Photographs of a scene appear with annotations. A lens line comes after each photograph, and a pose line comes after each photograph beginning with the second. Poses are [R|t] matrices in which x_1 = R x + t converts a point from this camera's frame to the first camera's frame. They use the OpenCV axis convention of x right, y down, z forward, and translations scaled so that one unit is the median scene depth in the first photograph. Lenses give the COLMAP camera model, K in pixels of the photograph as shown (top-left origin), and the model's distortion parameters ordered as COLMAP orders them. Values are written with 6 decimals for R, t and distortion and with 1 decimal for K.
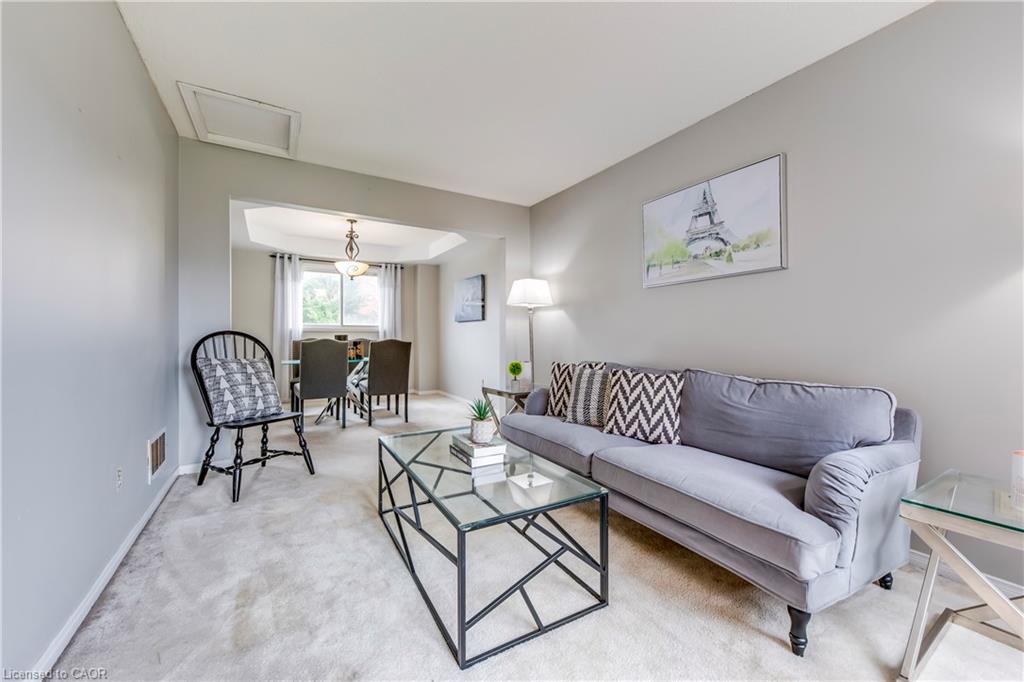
lens RADIAL K [[384.0, 0, 510.6], [0, 384.0, 336.4], [0, 0, 1]] dist [-0.001990, -0.000388]
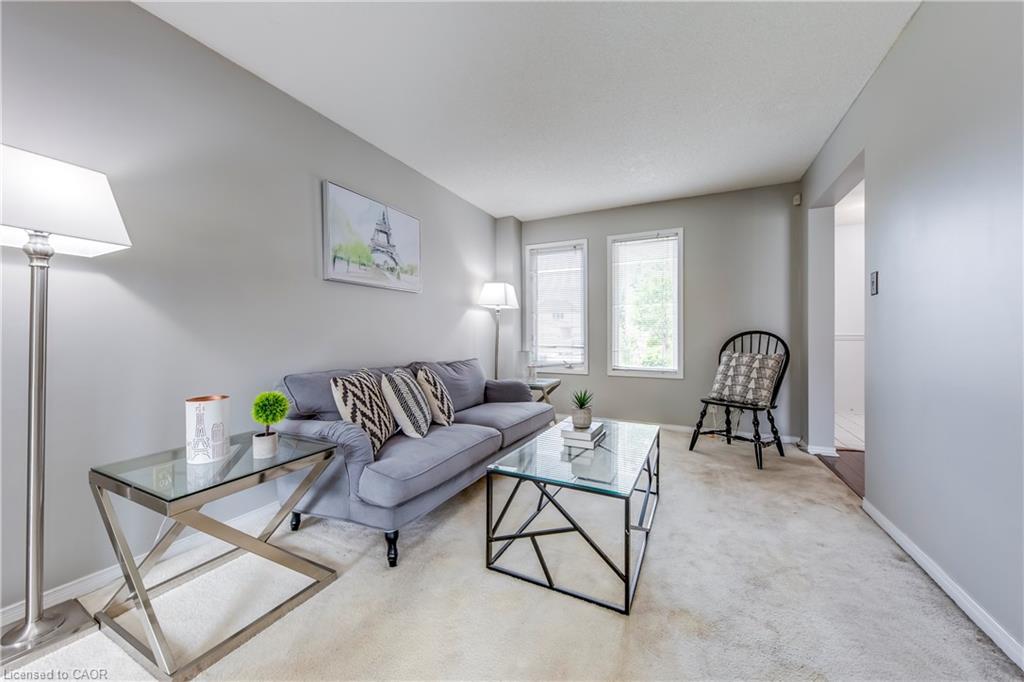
lens RADIAL K [[384.0, 0, 491.8], [0, 384.0, 336.0], [0, 0, 1]] dist [-0.001990, -0.000388]
pose [[-0.521335, -0.000626, 0.853352, -0.667903], [0.001766, 0.999997, 0.001813, -0.002199], [-0.853351, 0.002452, -0.521332, 1.326938]]
